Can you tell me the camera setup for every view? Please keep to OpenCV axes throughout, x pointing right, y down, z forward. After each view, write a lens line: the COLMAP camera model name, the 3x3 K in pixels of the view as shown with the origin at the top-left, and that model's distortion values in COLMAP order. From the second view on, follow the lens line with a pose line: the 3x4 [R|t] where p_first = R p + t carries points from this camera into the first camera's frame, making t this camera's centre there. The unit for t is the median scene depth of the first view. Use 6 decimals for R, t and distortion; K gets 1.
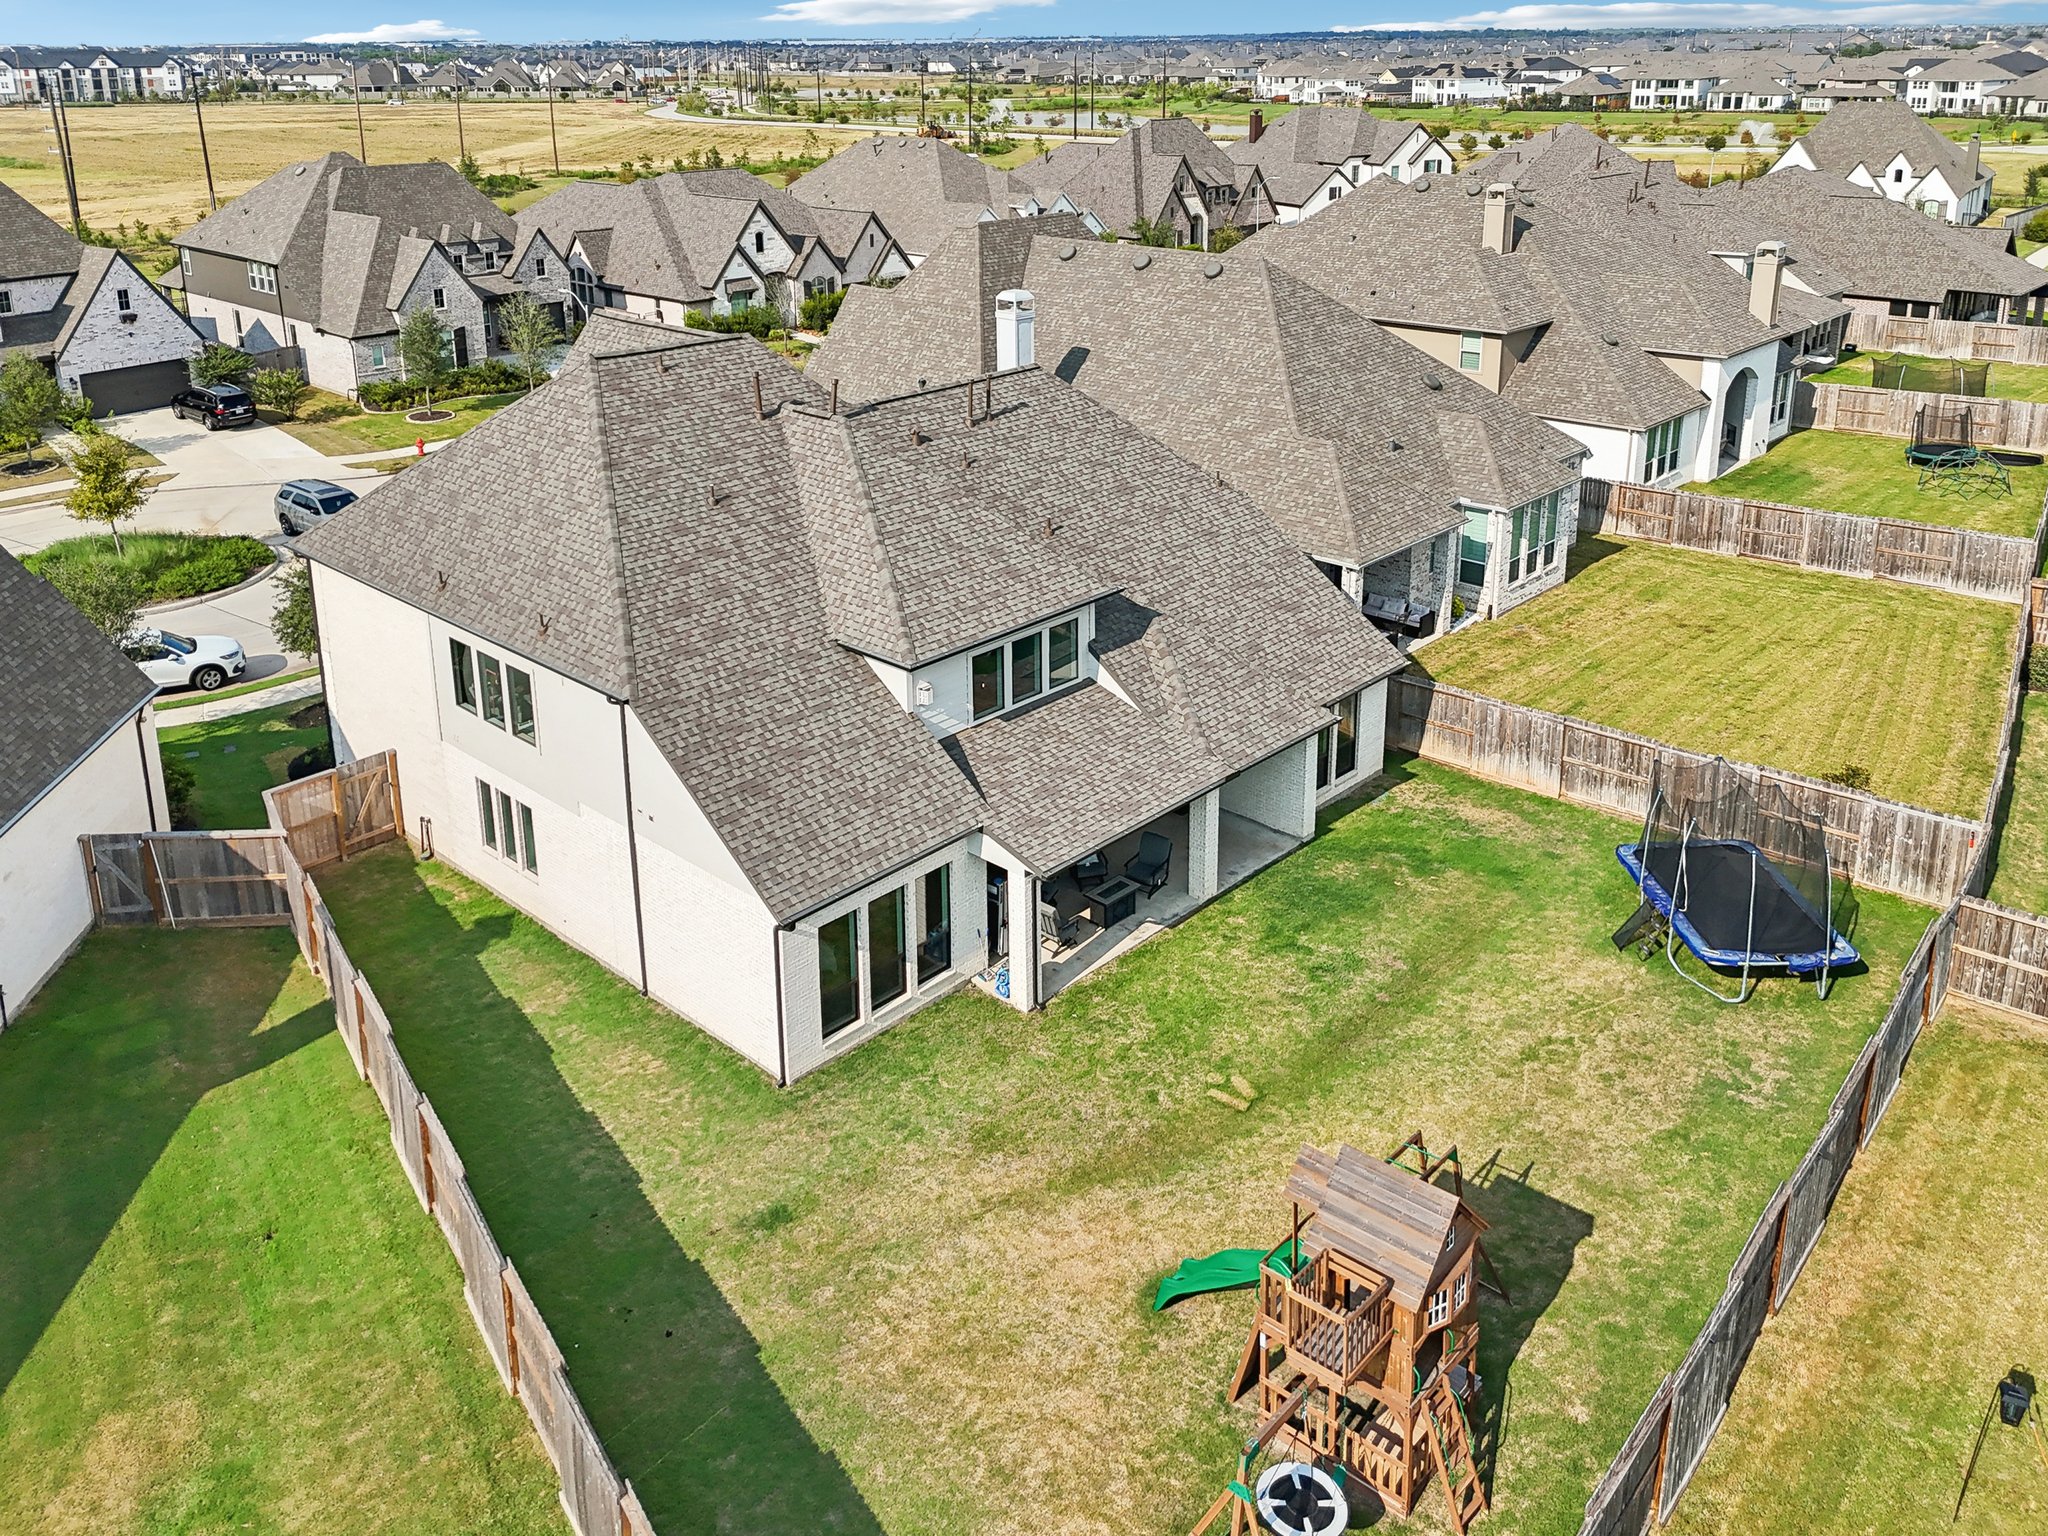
lens RADIAL K [[1613.3, 0, 1068.1], [0, 1613.3, 525.8], [0, 0, 1]] dist [0.075599, -0.046403]
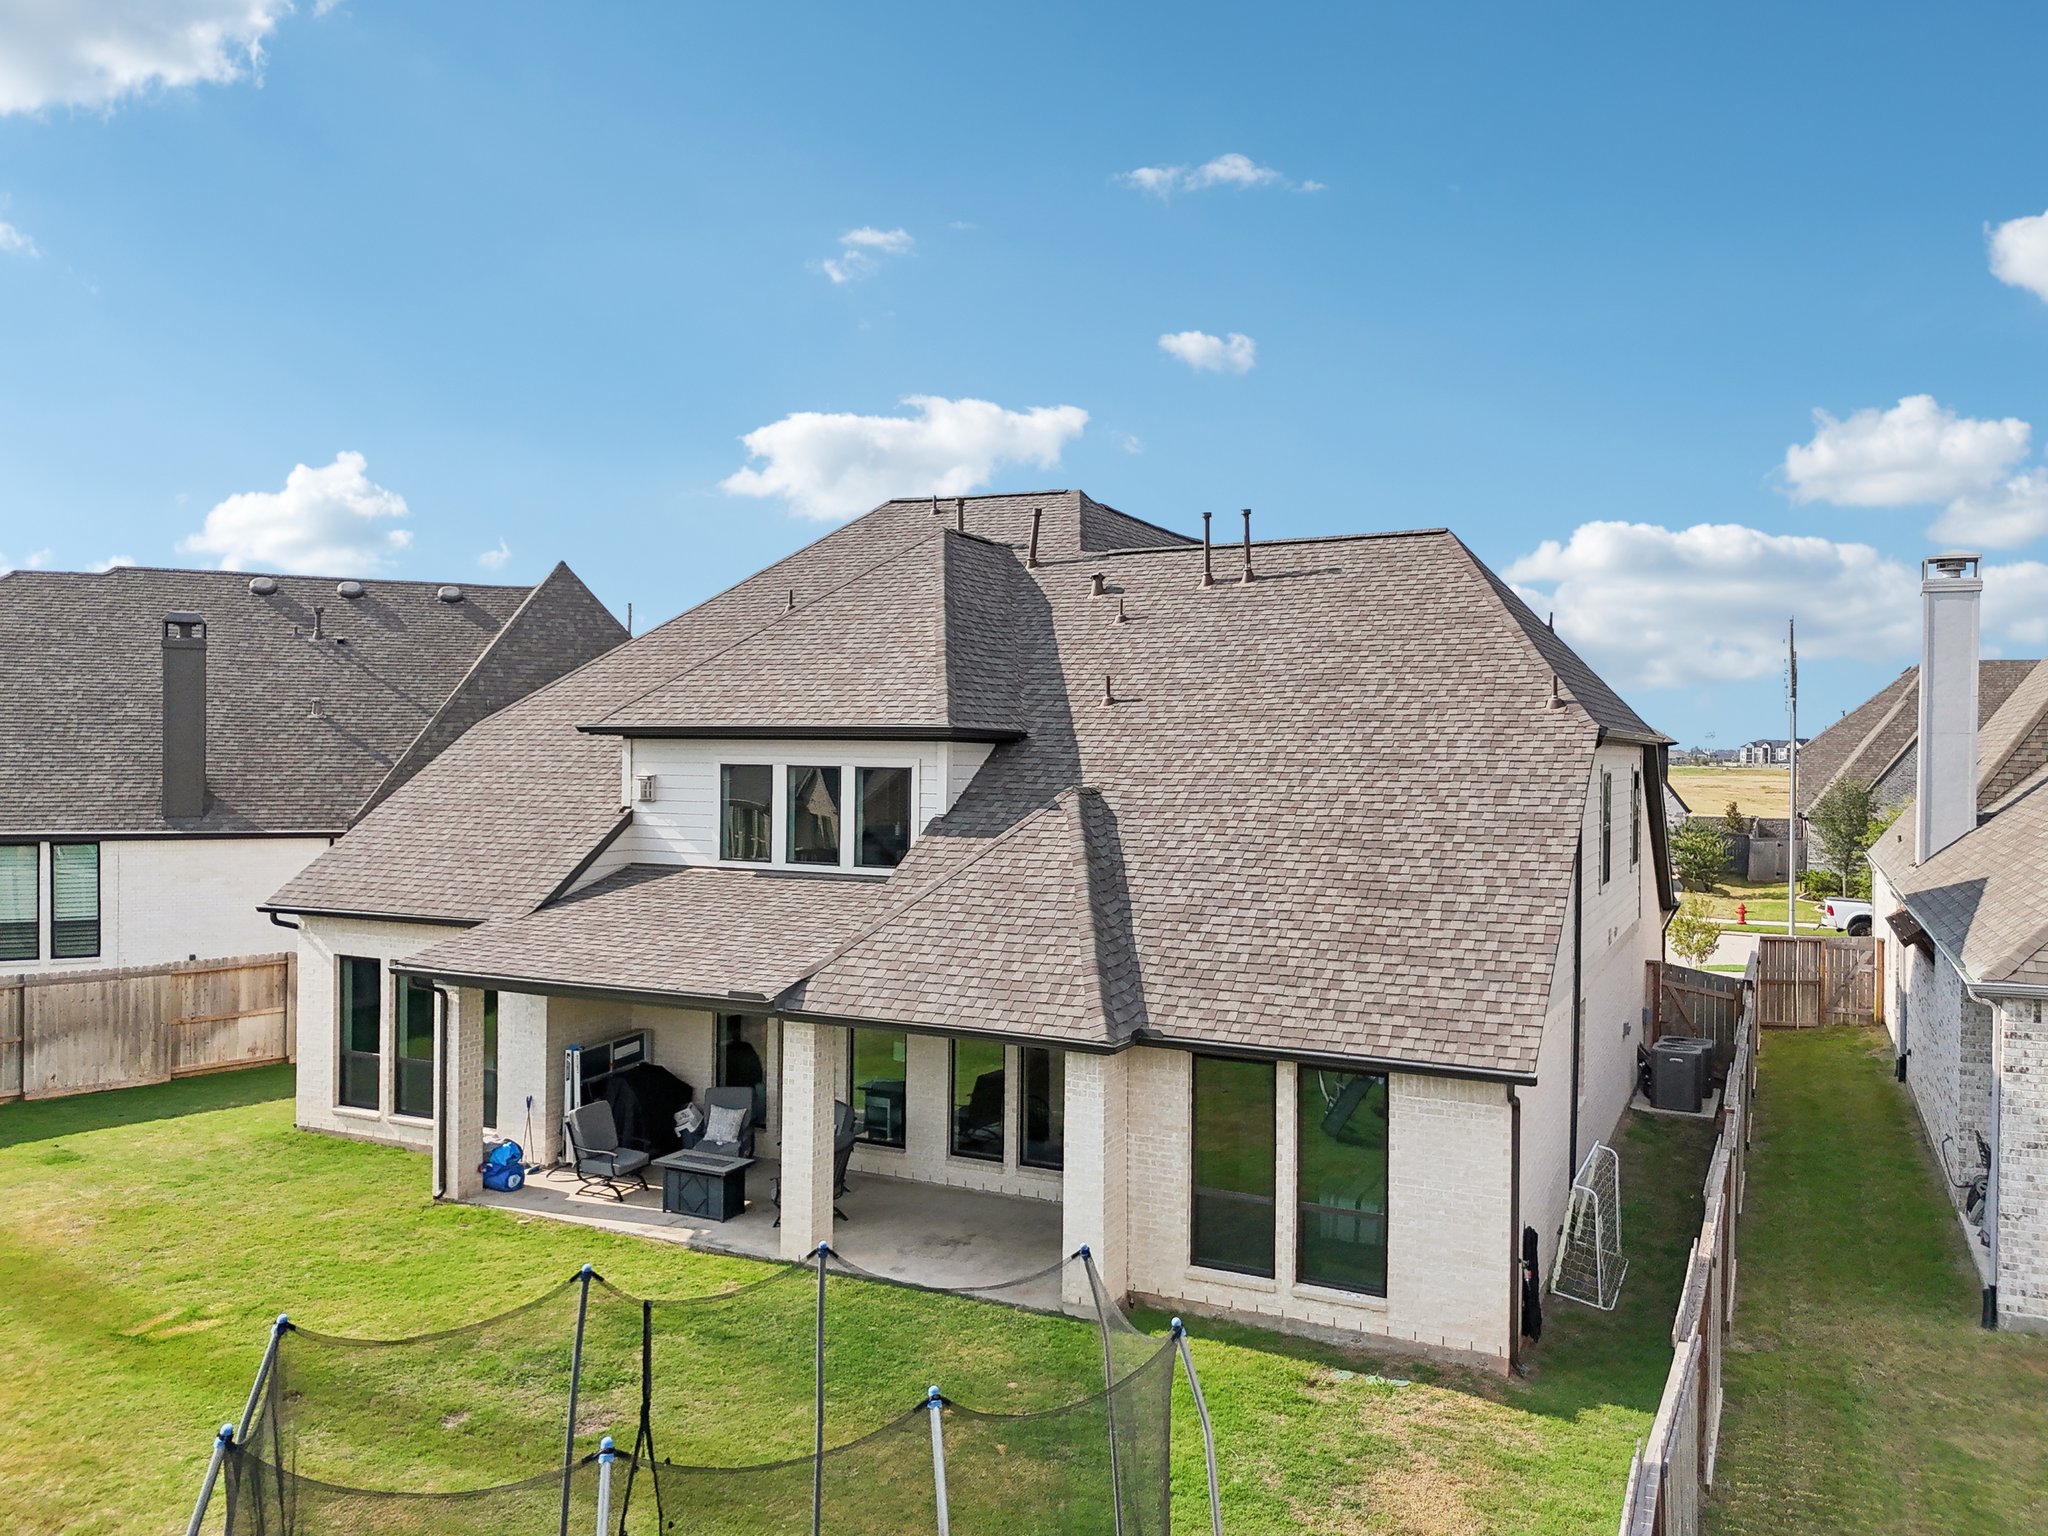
lens RADIAL K [[1547.9, 0, 1036.0], [0, 1547.9, 800.3], [0, 0, 1]] dist [0.040773, -0.031247]
pose [[0.289110, 0.037051, -0.956579, 0.669149], [-0.288903, 0.956037, -0.050286, 0.094872], [0.912661, 0.290897, 0.287104, 0.978225]]
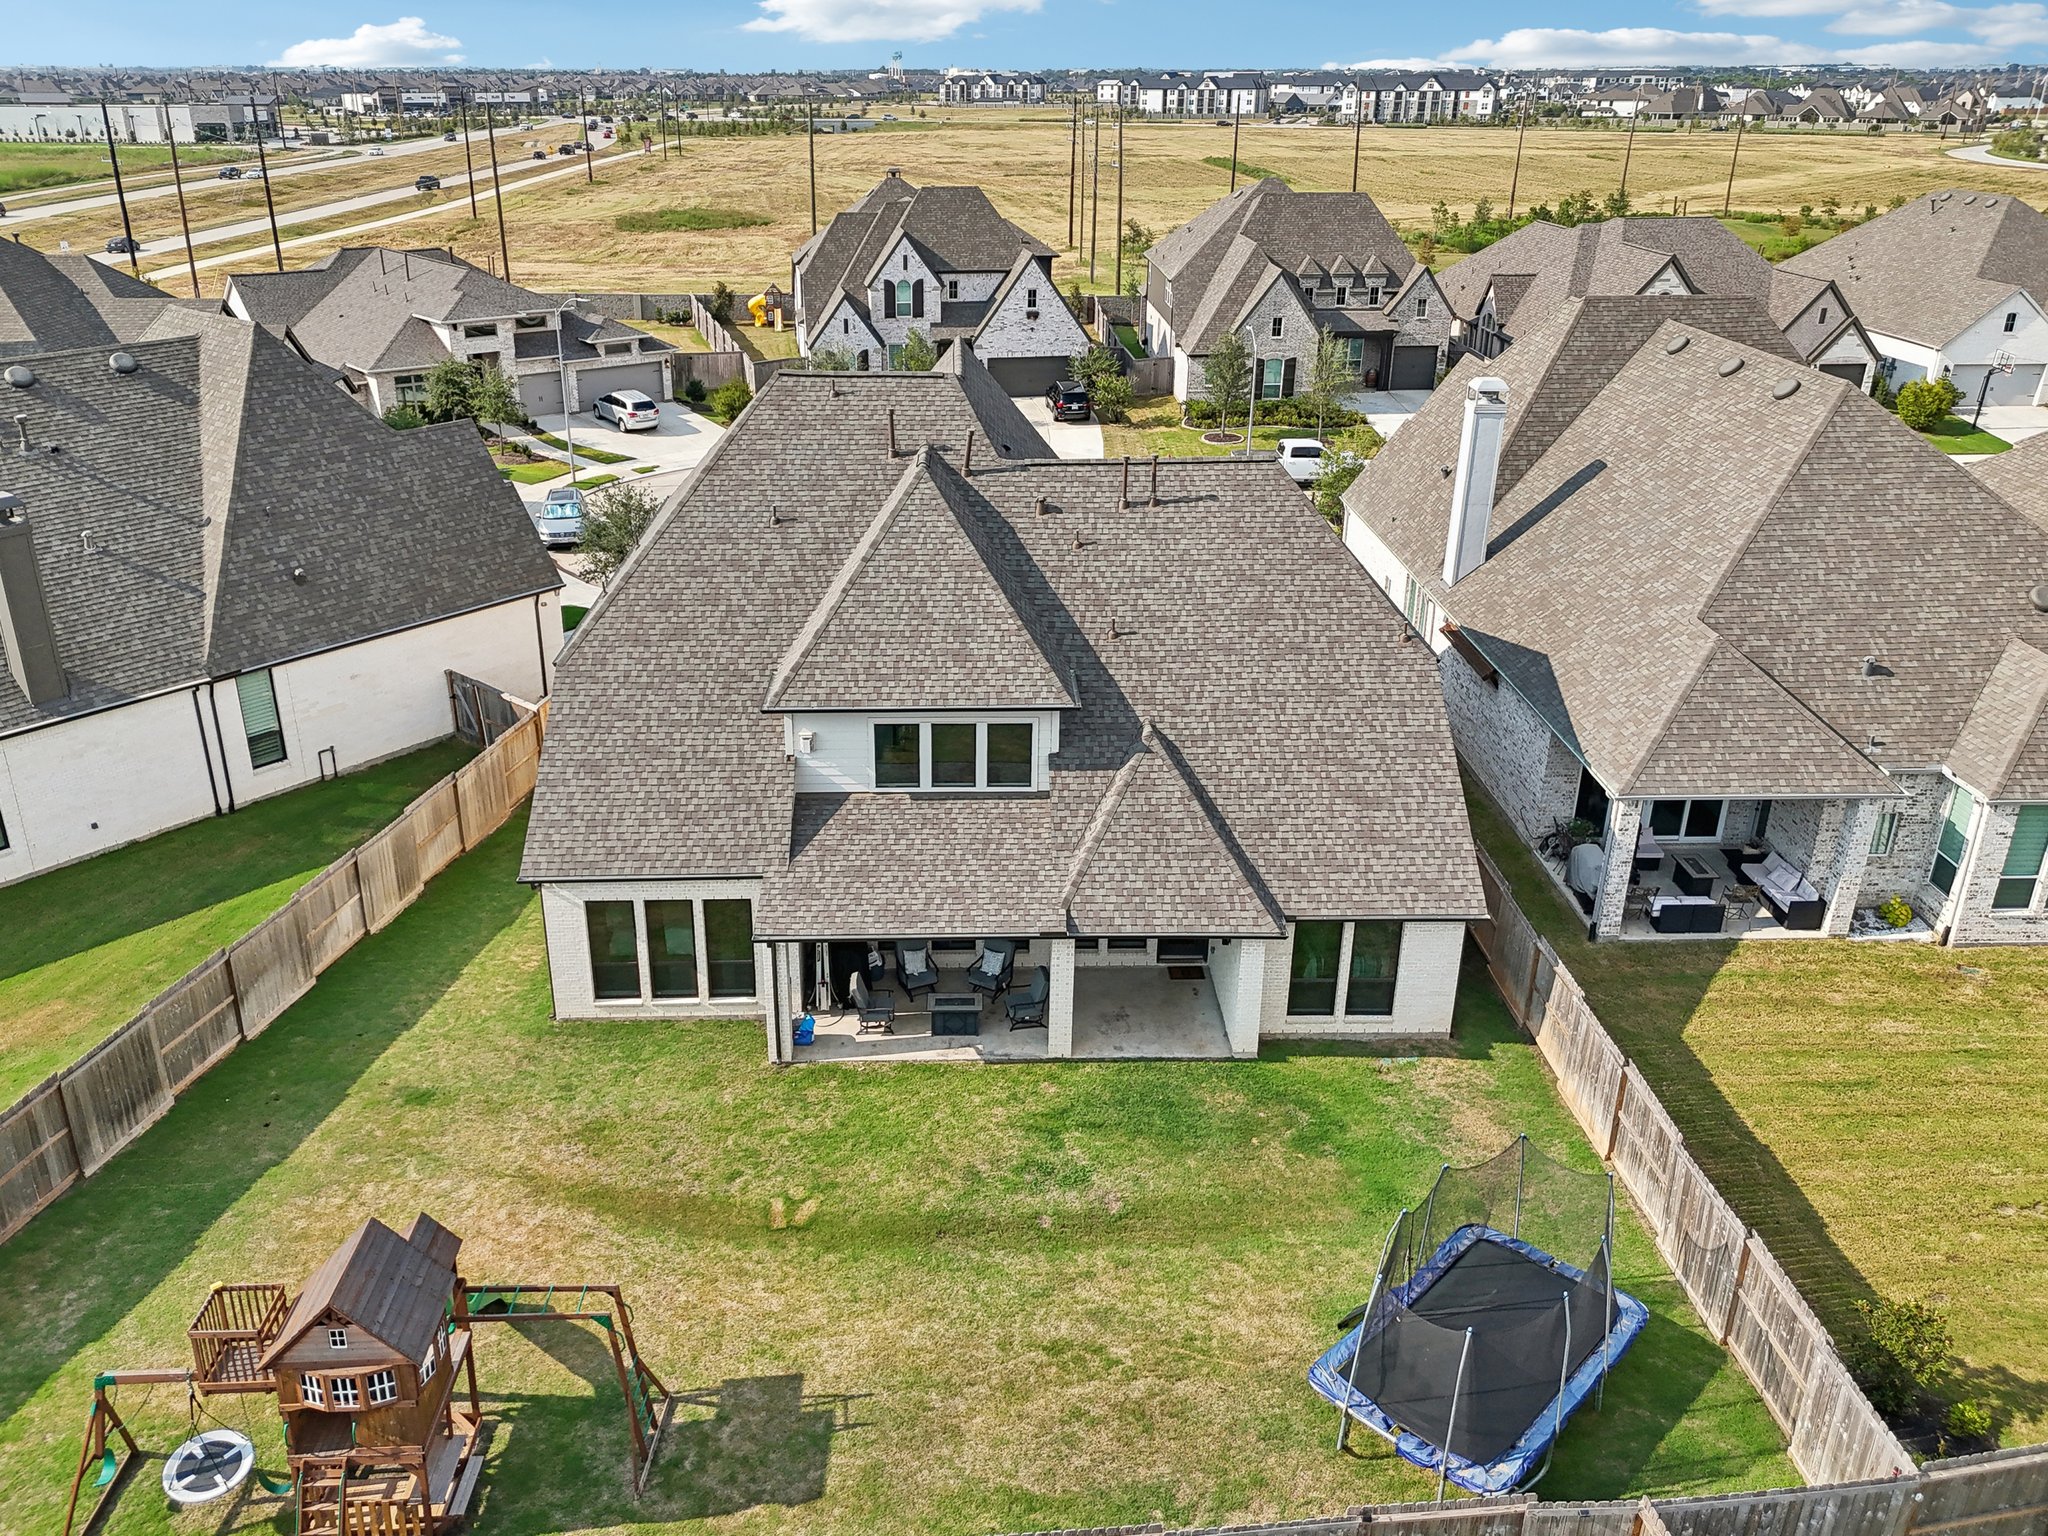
lens RADIAL K [[1572.4, 0, 1014.1], [0, 1572.4, 778.4], [0, 0, 1]] dist [0.054384, -0.051035]
pose [[0.701127, 0.308127, -0.643023, 0.660405], [-0.219841, 0.951291, 0.216139, -0.119634], [0.678300, -0.010178, 0.734714, 0.366181]]
